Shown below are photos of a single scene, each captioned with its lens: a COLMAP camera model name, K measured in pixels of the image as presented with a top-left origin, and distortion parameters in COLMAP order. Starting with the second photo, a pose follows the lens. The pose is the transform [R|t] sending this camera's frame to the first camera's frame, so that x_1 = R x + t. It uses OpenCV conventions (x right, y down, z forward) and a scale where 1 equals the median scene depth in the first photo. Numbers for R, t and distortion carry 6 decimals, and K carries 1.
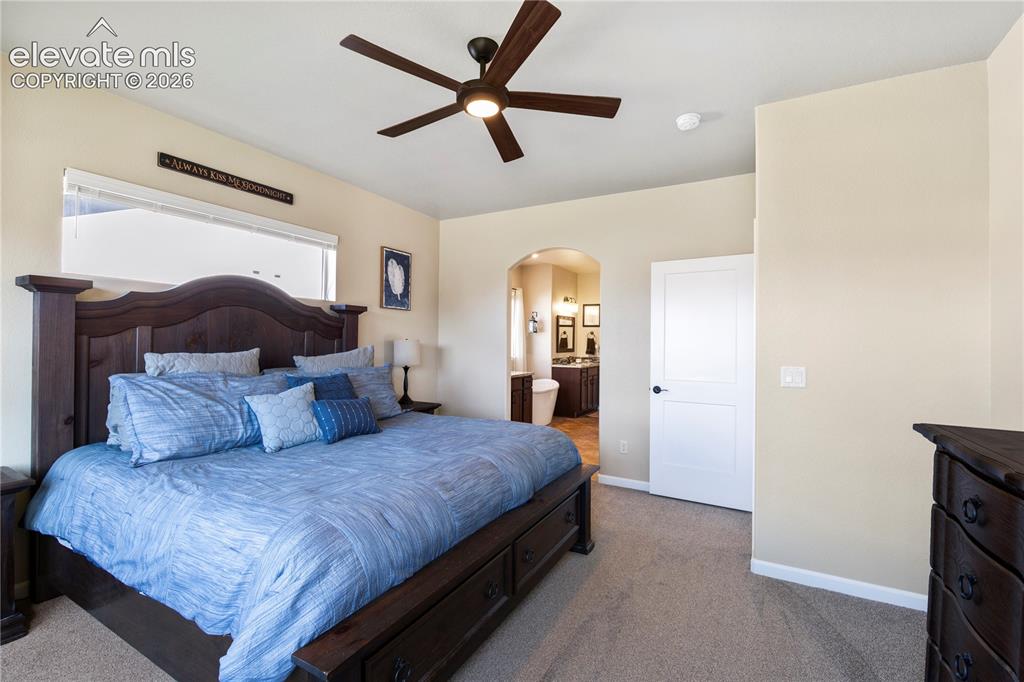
lens RADIAL K [[450.2, 0, 512.0], [0, 450.2, 341.0], [0, 0, 1]] dist [-0.008712, -0.000422]
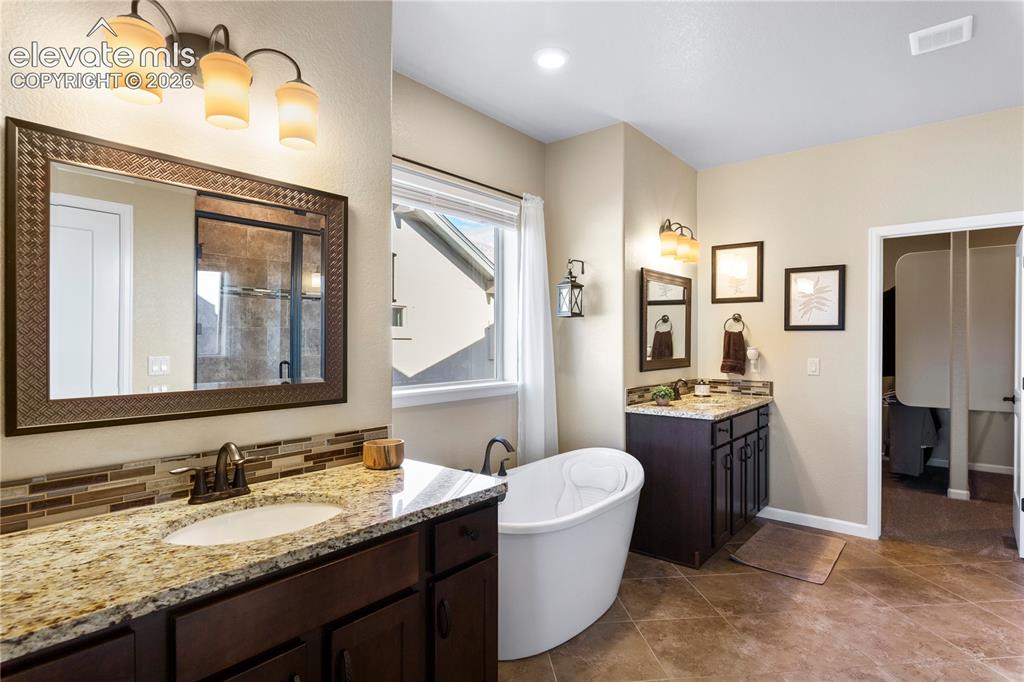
lens RADIAL K [[550.6, 0, 510.6], [0, 550.6, 340.1], [0, 0, 1]] dist [0.002125, -0.000306]
pose [[0.985176, -0.010712, -0.171211, 0.069877], [0.010187, 0.999940, -0.003943, 0.001123], [0.171243, 0.002141, 0.985226, 0.524713]]
